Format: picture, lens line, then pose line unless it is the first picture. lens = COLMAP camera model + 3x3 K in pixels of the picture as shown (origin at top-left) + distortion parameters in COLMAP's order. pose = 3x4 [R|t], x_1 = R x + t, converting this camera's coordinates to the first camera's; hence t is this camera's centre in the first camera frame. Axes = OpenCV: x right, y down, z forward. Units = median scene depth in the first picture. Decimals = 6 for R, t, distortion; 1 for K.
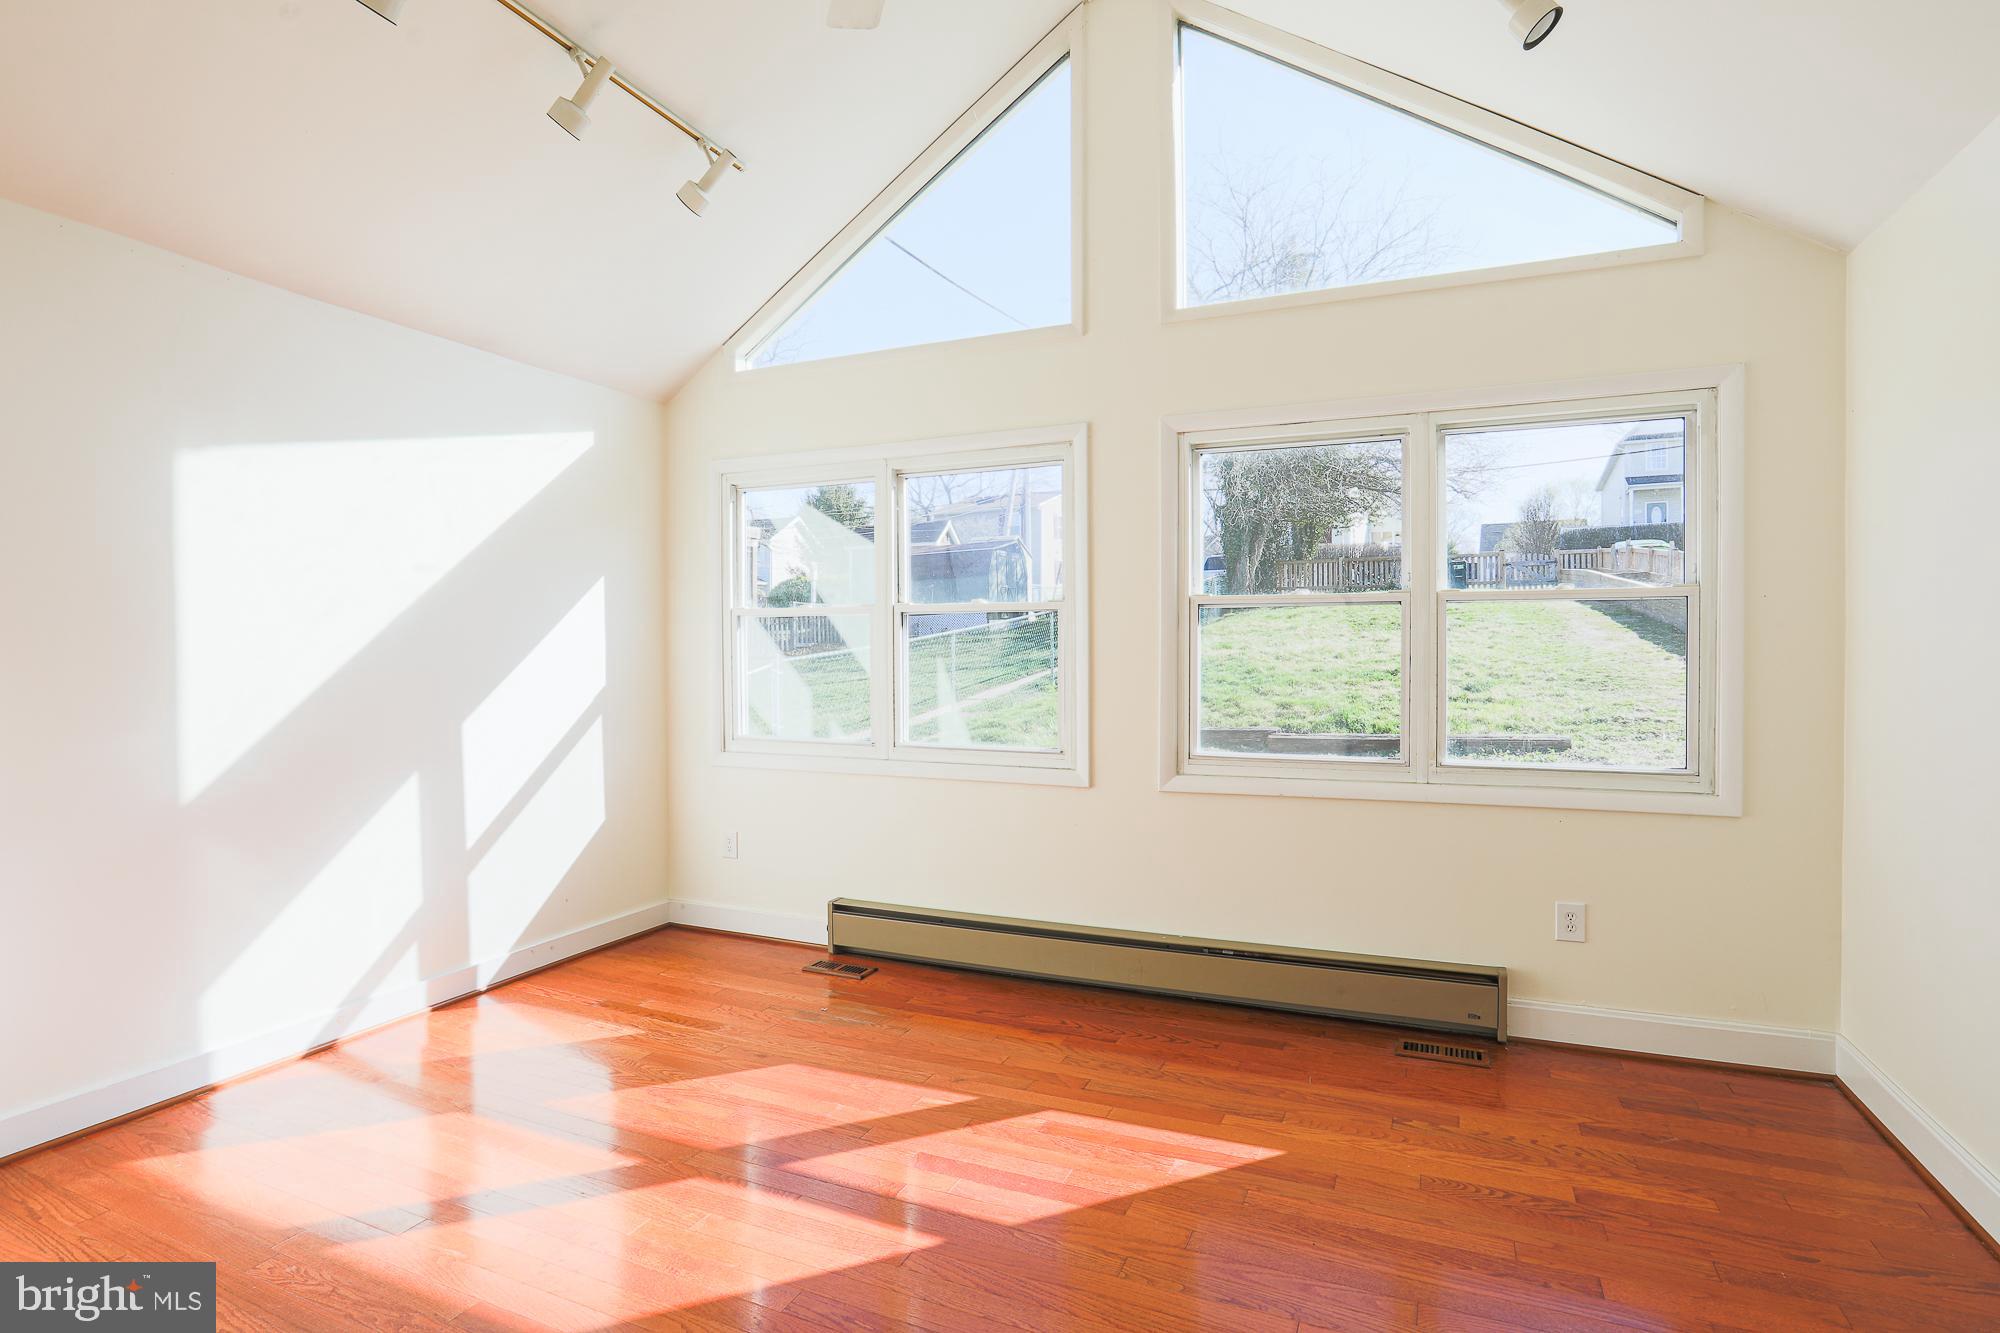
lens RADIAL K [[945.5, 0, 1003.2], [0, 945.5, 661.2], [0, 0, 1]] dist [-0.047029, 0.014270]
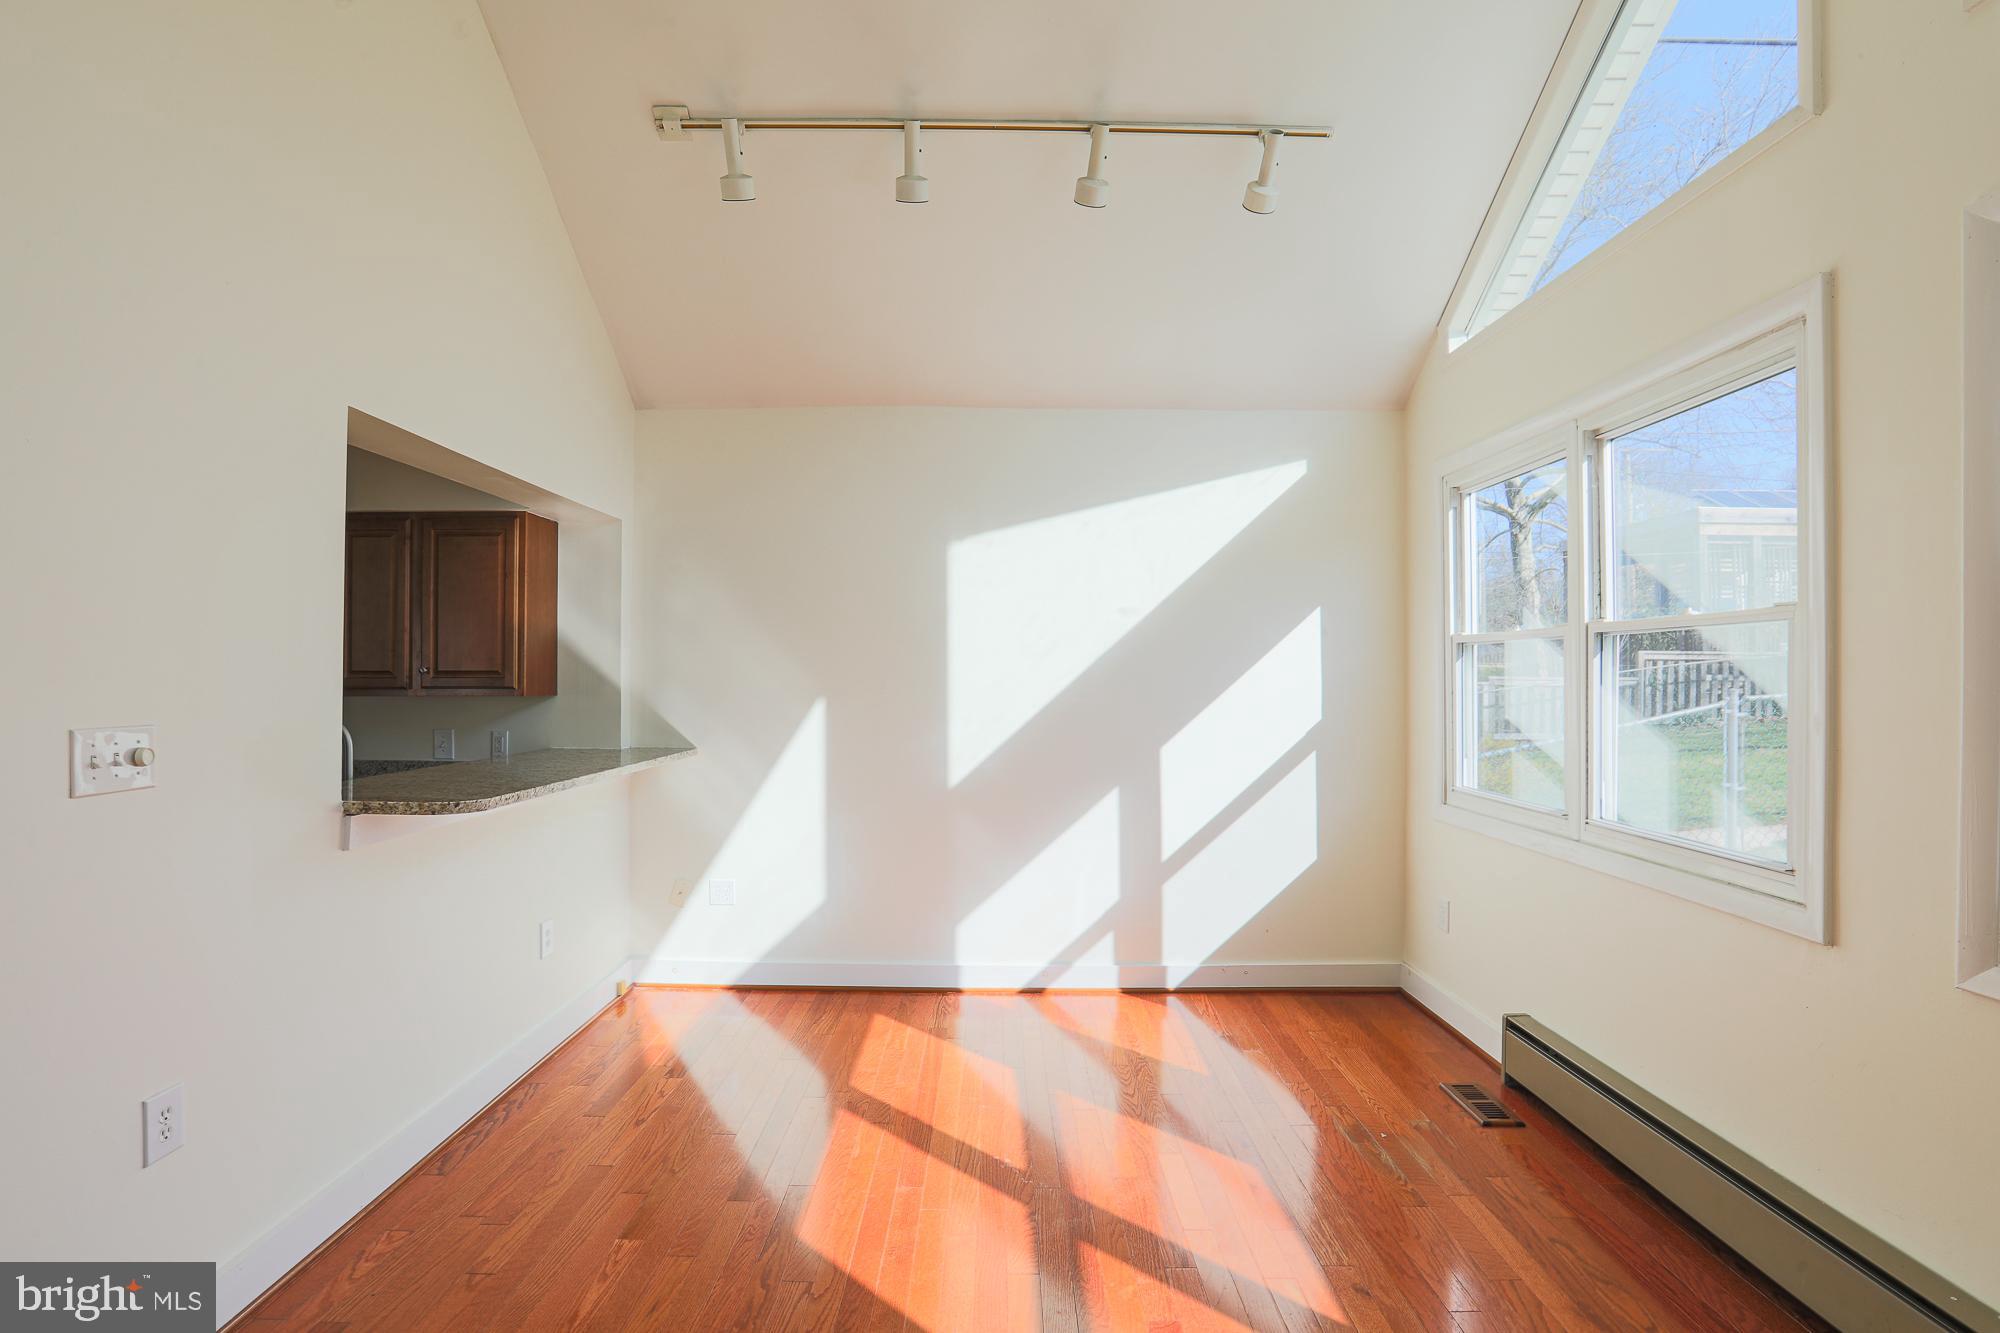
lens RADIAL K [[953.2, 0, 999.1], [0, 953.2, 677.2], [0, 0, 1]] dist [-0.049012, 0.015615]
pose [[0.398984, 0.001732, -0.916956, 0.398496], [-0.017207, 0.999836, -0.005598, -0.008401], [0.916796, 0.018012, 0.398948, 0.365659]]
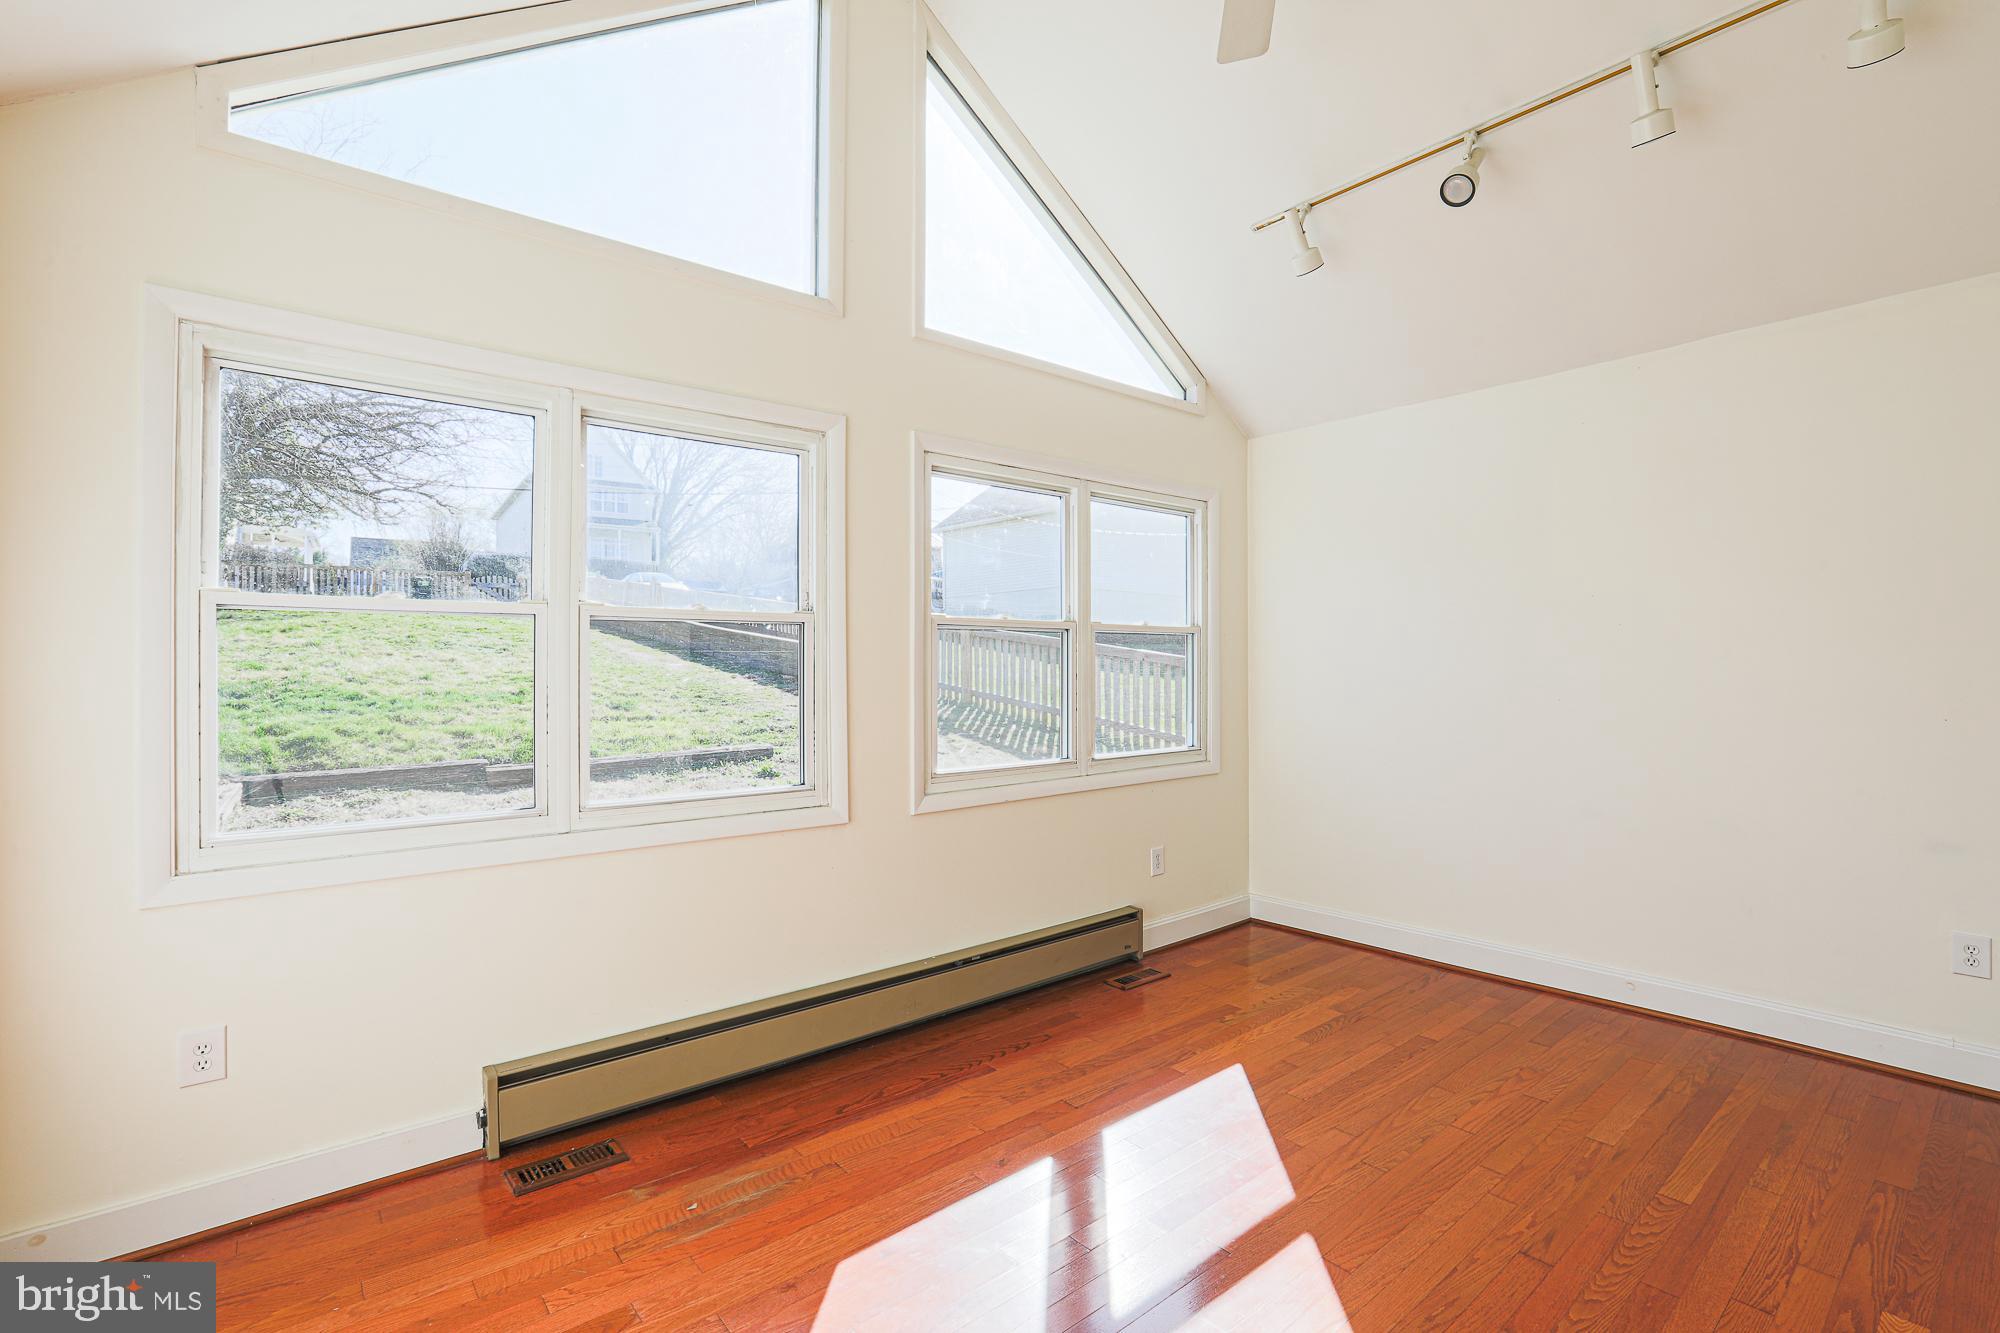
lens RADIAL K [[945.5, 0, 1003.2], [0, 945.5, 661.2], [0, 0, 1]] dist [-0.047029, 0.014270]
pose [[0.446299, 0.005848, 0.894865, -0.668284], [0.012576, 0.999839, -0.012806, -0.006326], [-0.894796, 0.016970, 0.446153, 0.485980]]
